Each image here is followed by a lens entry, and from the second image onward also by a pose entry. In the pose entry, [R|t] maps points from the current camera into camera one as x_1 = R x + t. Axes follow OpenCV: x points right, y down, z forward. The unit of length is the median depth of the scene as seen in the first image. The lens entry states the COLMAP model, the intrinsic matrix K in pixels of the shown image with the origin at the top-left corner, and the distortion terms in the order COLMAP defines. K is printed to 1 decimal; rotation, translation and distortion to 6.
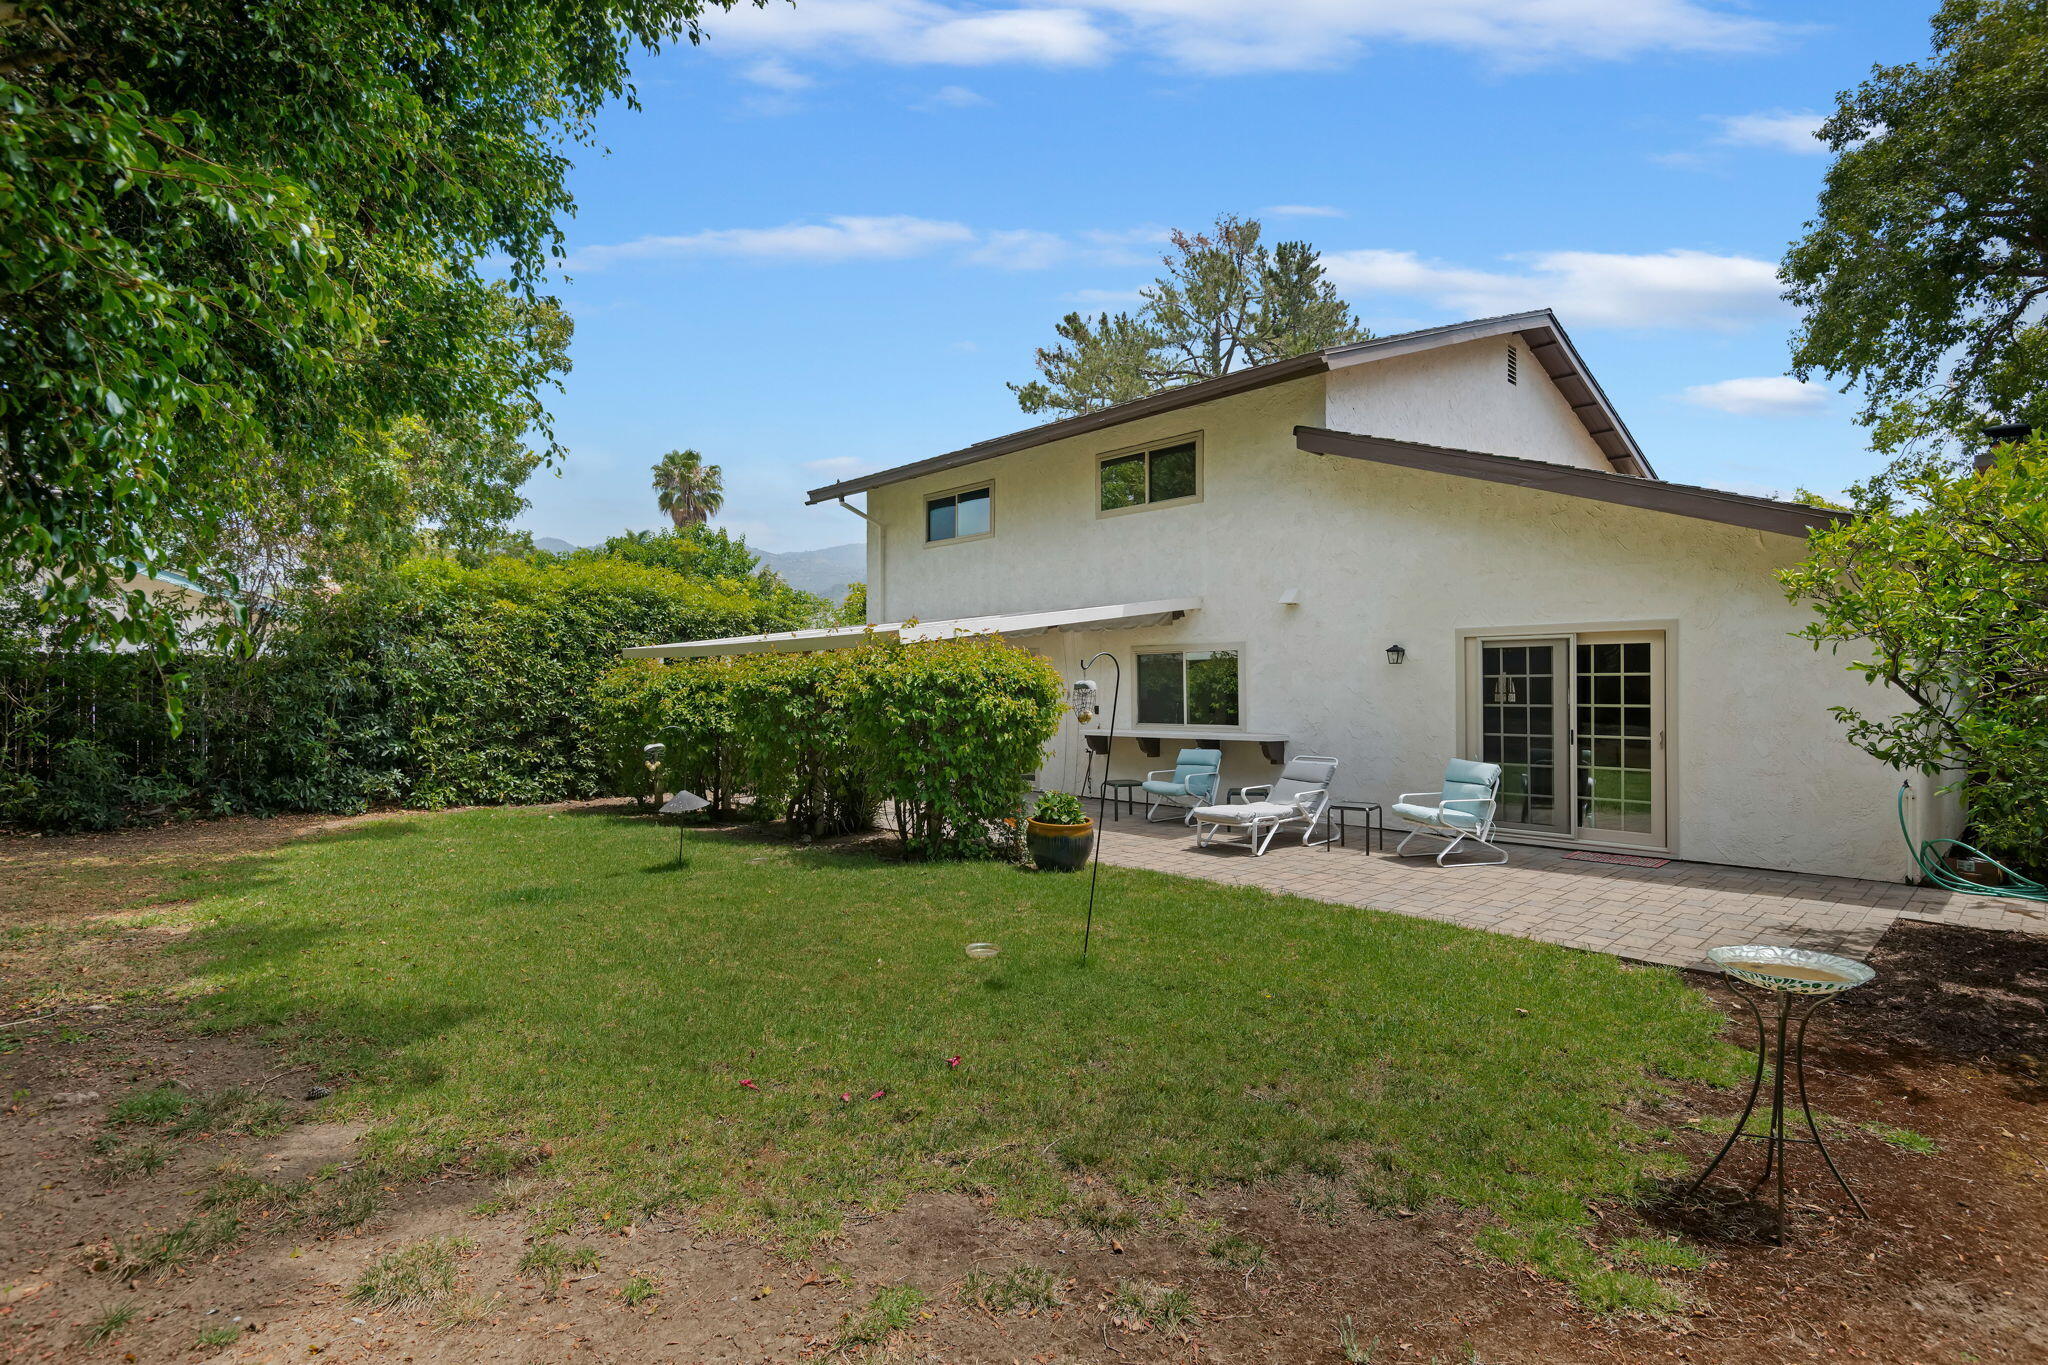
lens RADIAL K [[1008.3, 0, 1015.8], [0, 1008.3, 683.7], [0, 0, 1]] dist [0.007089, -0.012912]
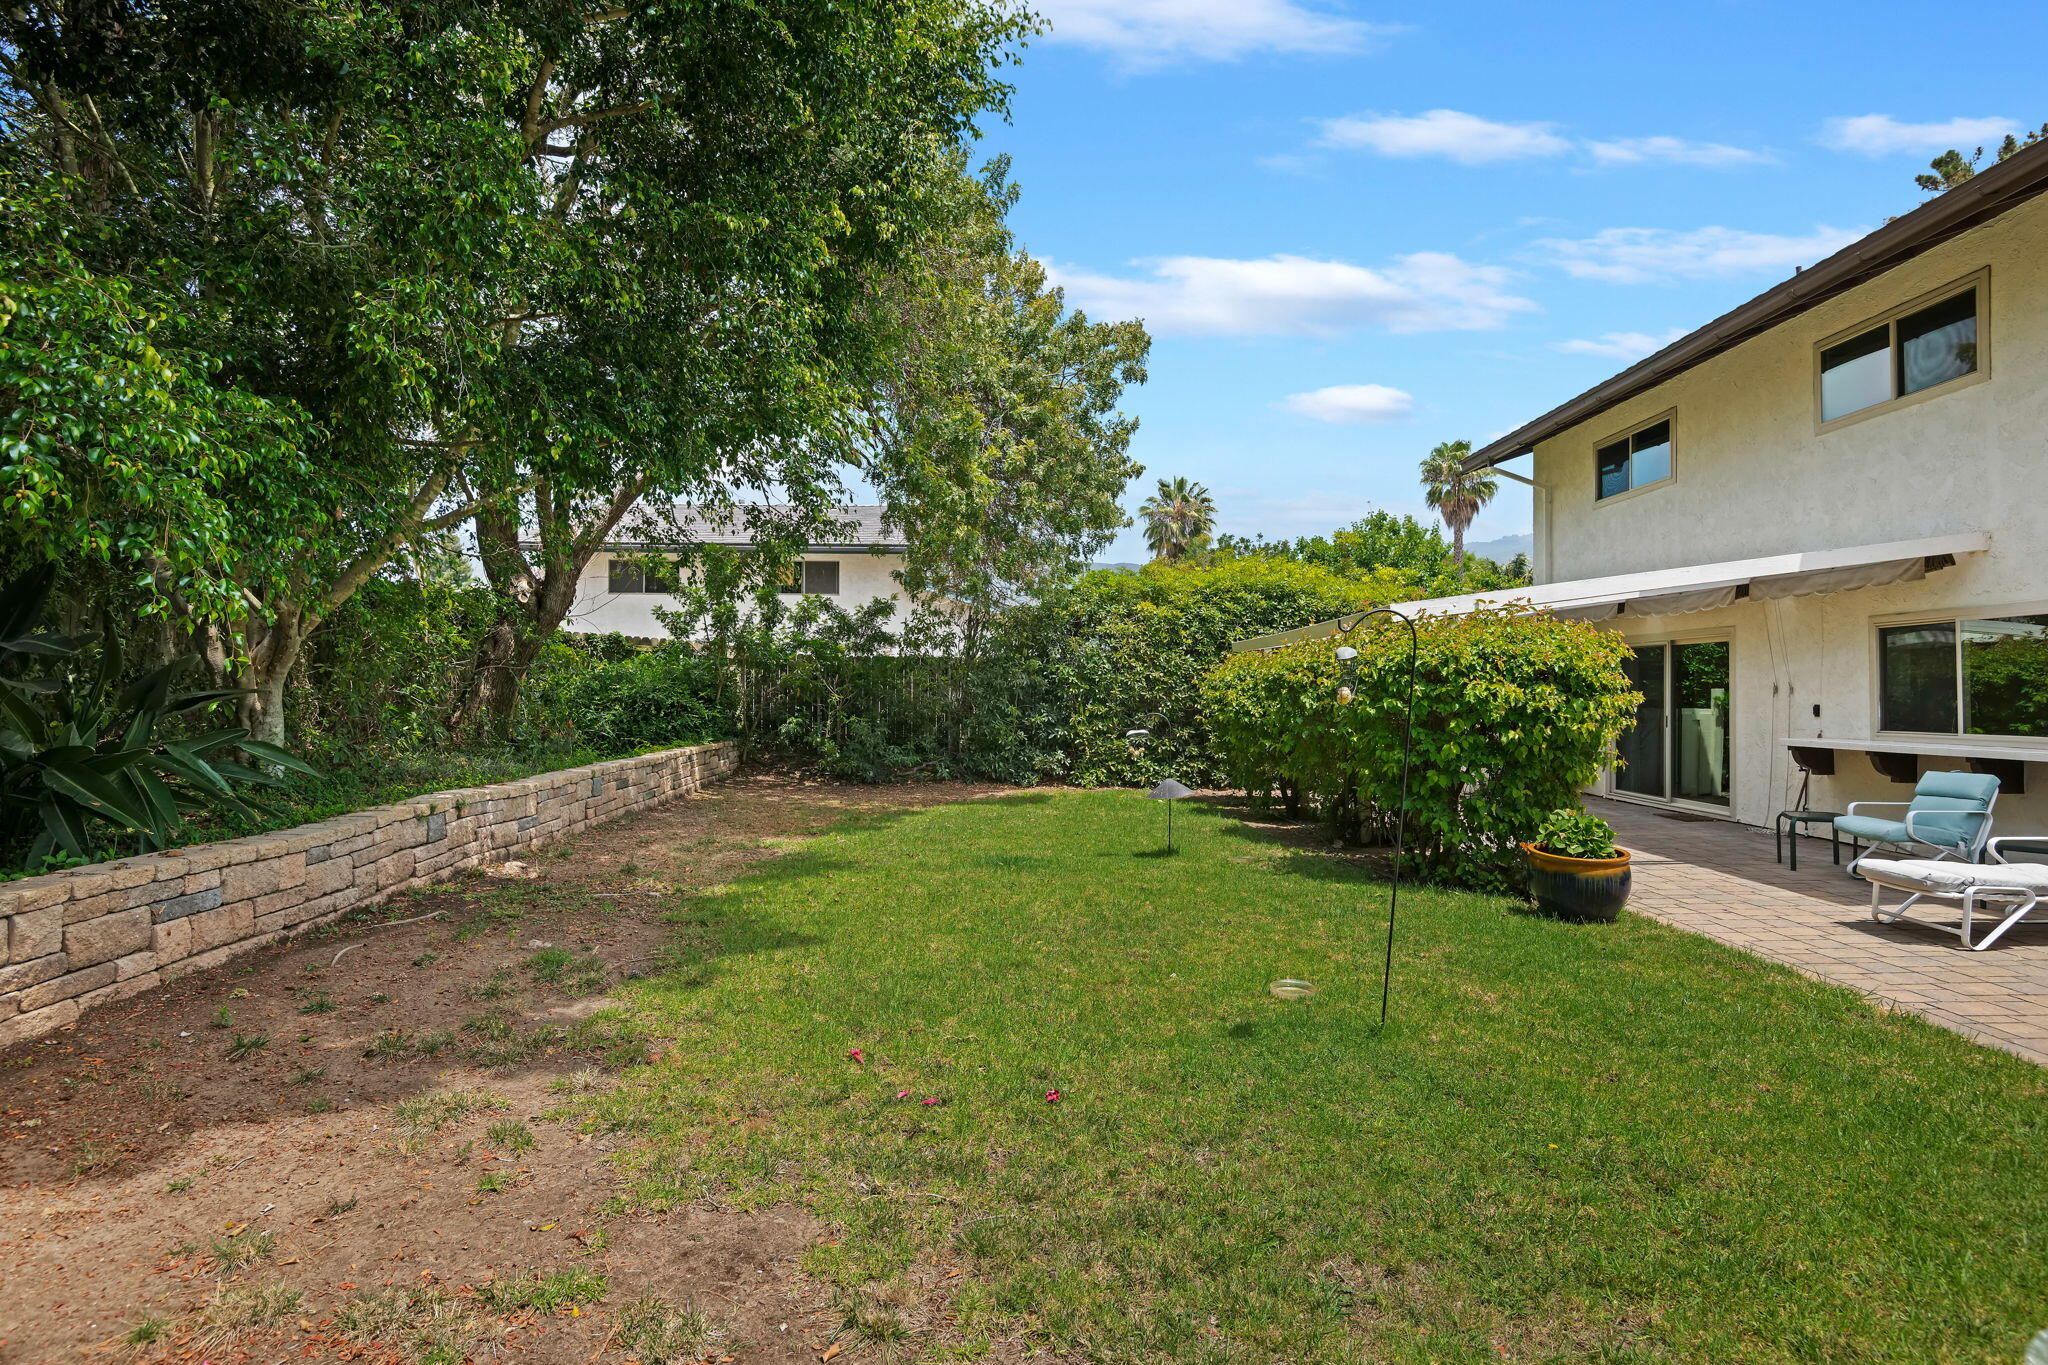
lens RADIAL K [[1008.3, 0, 1015.8], [0, 1008.3, 683.7], [0, 0, 1]] dist [0.007089, -0.012912]
pose [[0.719159, -0.000937, -0.694845, 0.190583], [-0.001720, 0.999994, -0.003129, 0.012285], [0.694844, 0.003446, 0.719152, 0.139461]]
